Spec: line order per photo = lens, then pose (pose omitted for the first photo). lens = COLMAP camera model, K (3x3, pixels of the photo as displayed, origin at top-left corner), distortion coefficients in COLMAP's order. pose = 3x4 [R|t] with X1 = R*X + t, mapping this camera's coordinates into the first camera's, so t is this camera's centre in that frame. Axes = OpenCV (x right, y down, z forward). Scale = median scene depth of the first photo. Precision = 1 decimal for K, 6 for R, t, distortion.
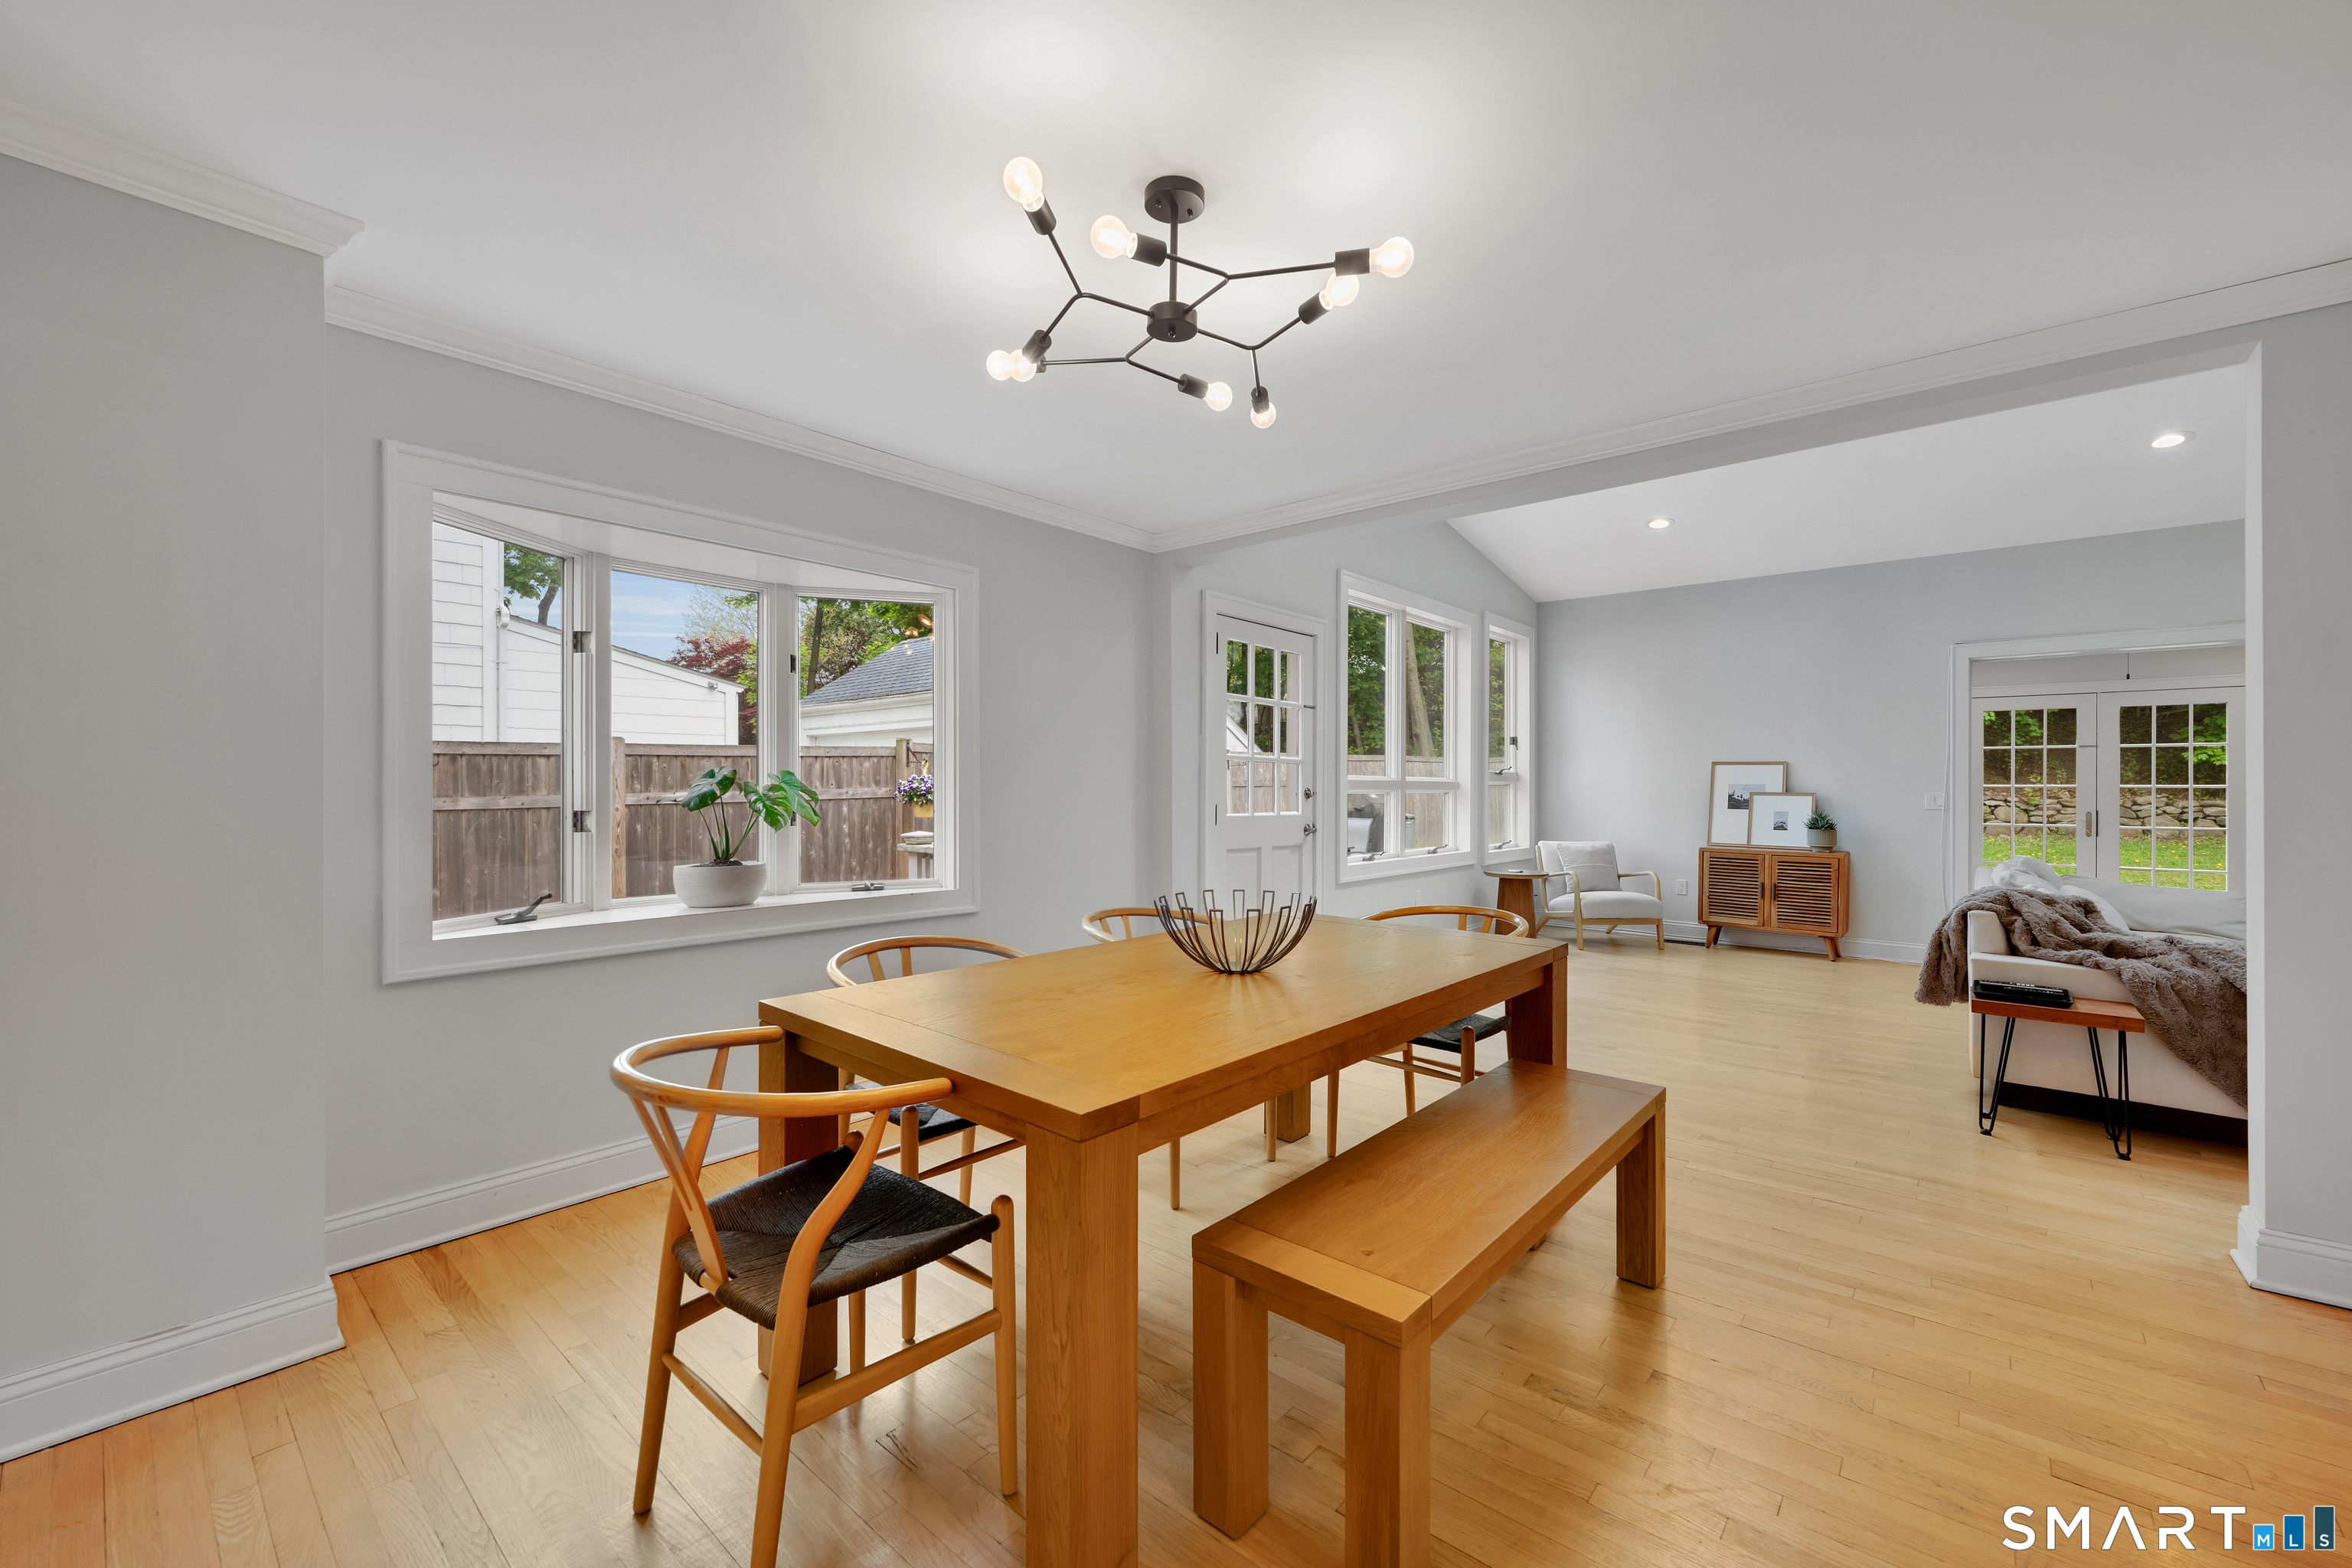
lens RADIAL K [[919.1, 0, 1181.7], [0, 919.1, 789.9], [0, 0, 1]] dist [-0.003941, -0.000514]
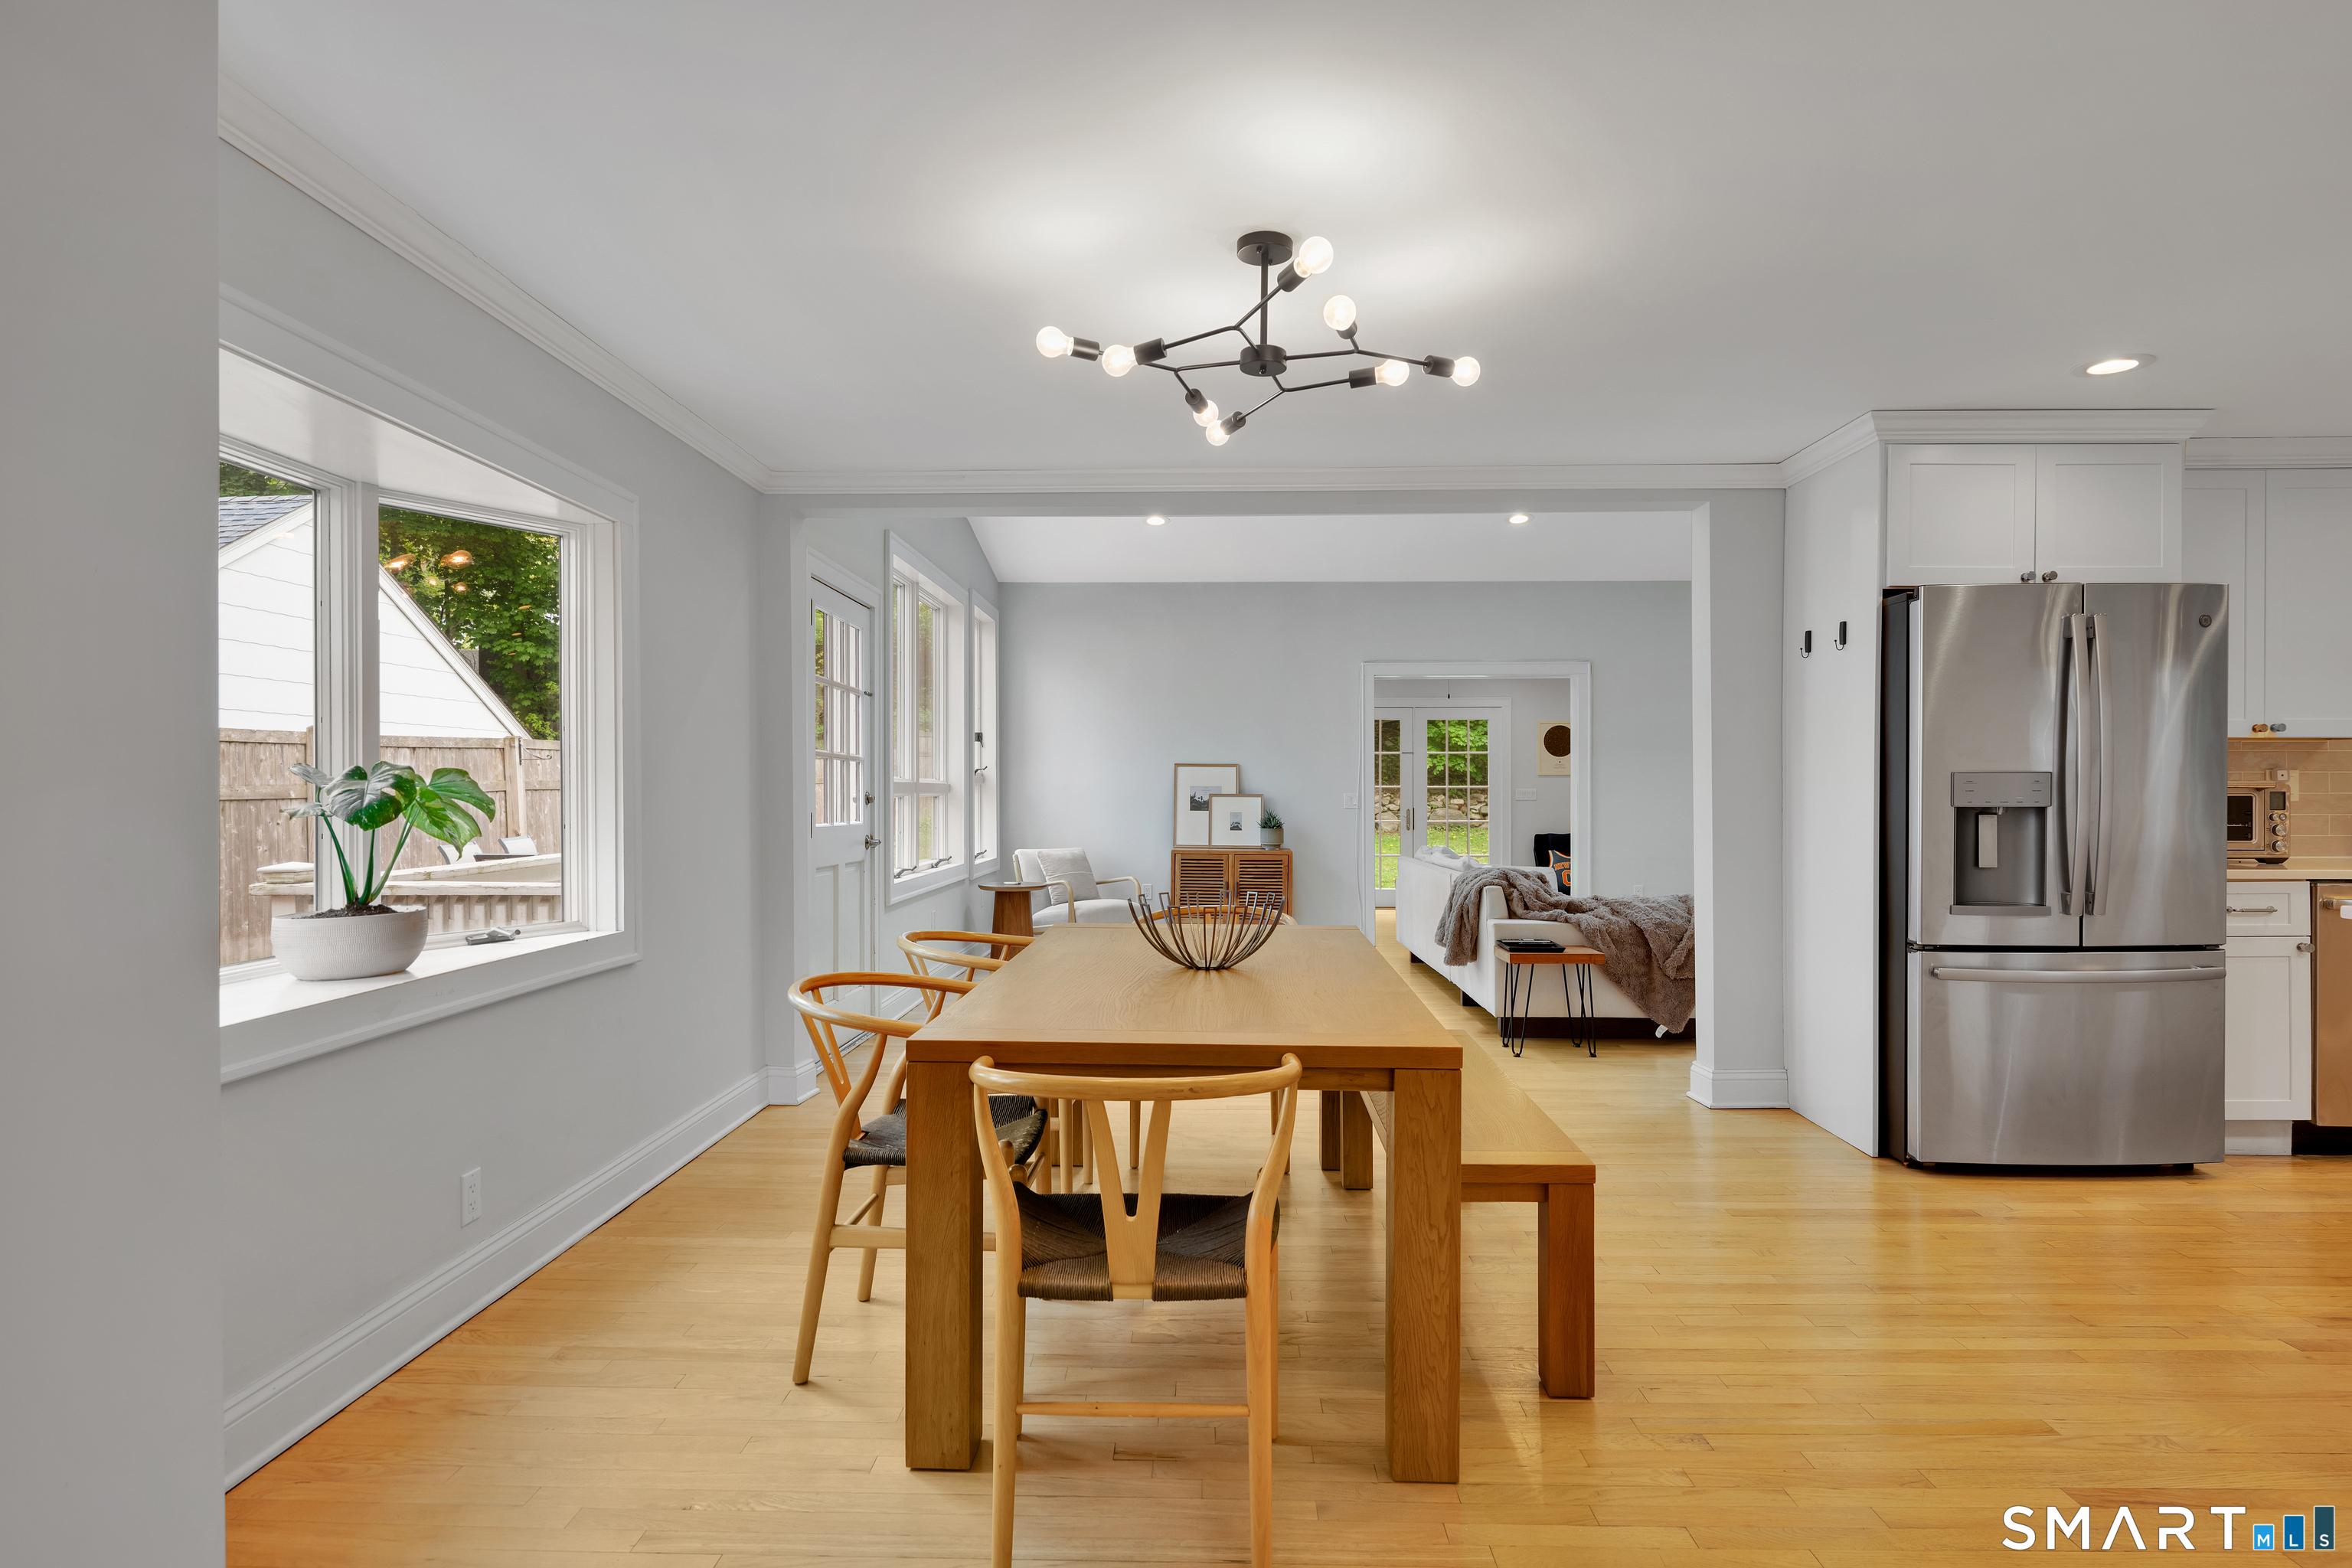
lens RADIAL K [[1187.2, 0, 1170.9], [0, 1187.2, 787.5], [0, 0, 1]] dist [0.003001, 0.000020]
pose [[0.786079, -0.002446, 0.618122, -0.332348], [0.005457, 0.999981, -0.002983, -0.001169], [-0.618102, 0.005718, 0.786077, -0.011210]]
